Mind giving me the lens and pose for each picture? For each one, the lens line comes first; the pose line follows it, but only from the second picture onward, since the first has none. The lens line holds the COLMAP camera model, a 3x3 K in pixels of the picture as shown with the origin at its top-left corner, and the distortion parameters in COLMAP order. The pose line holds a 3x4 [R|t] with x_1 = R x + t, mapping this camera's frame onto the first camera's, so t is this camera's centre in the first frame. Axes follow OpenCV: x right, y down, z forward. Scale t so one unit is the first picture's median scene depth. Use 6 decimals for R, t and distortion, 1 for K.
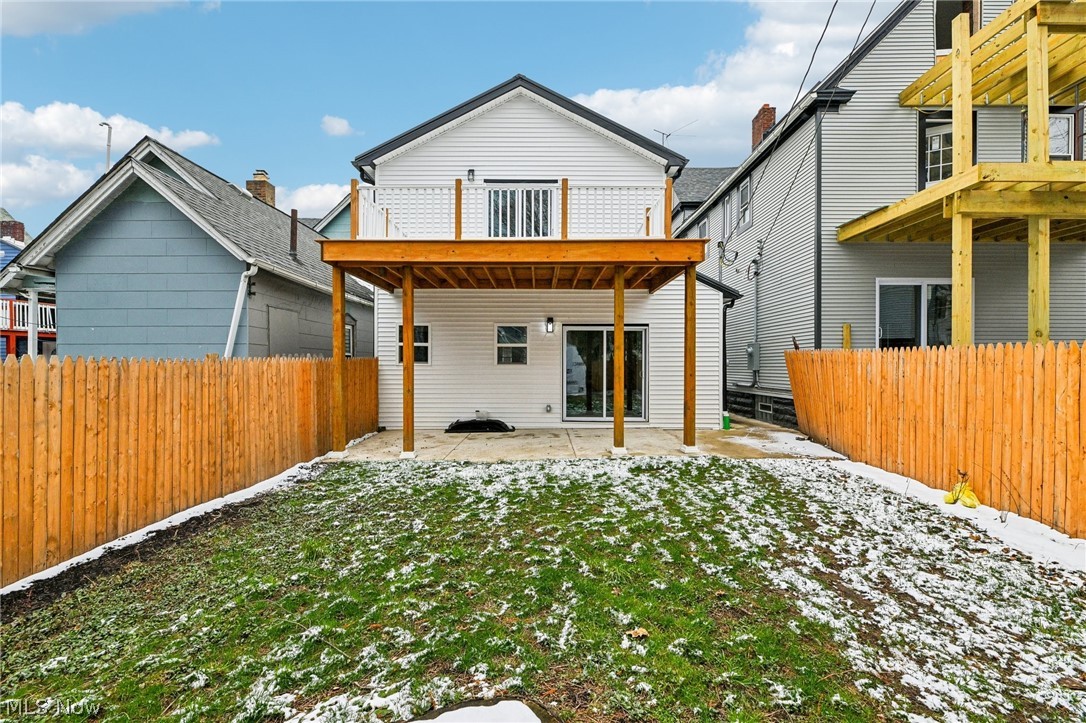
lens RADIAL K [[468.9, 0, 541.7], [0, 468.9, 364.9], [0, 0, 1]] dist [-0.001500, -0.002055]
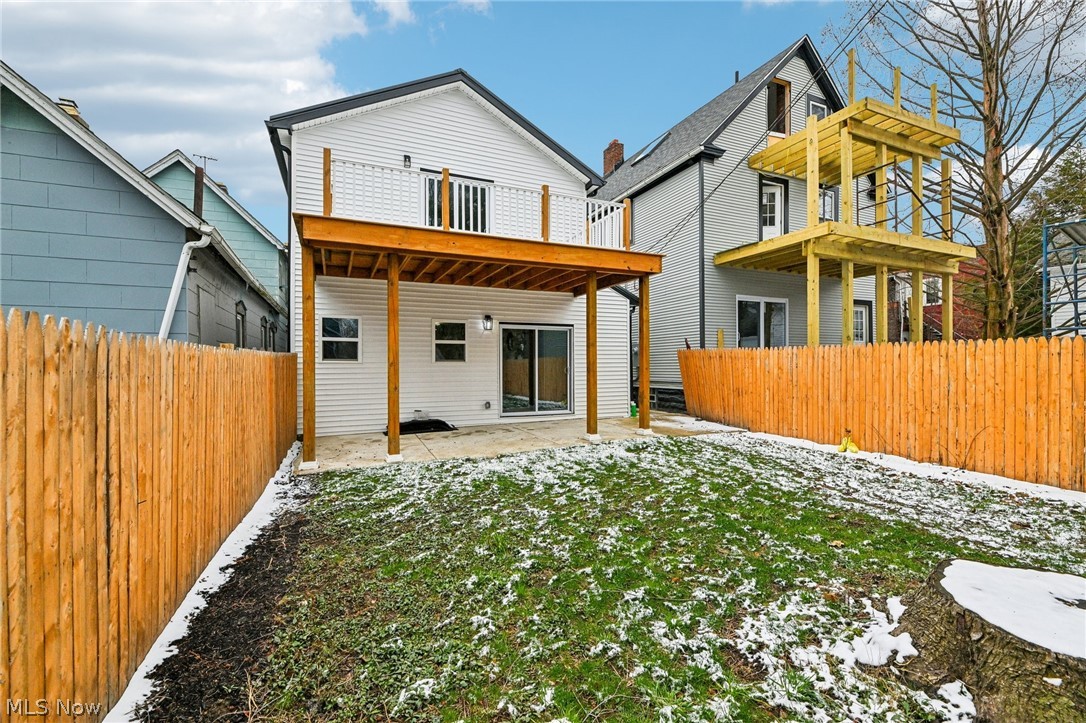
lens RADIAL K [[468.9, 0, 553.8], [0, 468.9, 363.6], [0, 0, 1]] dist [-0.001500, -0.002055]
pose [[0.906606, -0.004566, 0.421953, -0.412774], [0.007294, 0.999962, -0.004852, 0.013966], [-0.421915, 0.007477, 0.906605, 0.033191]]
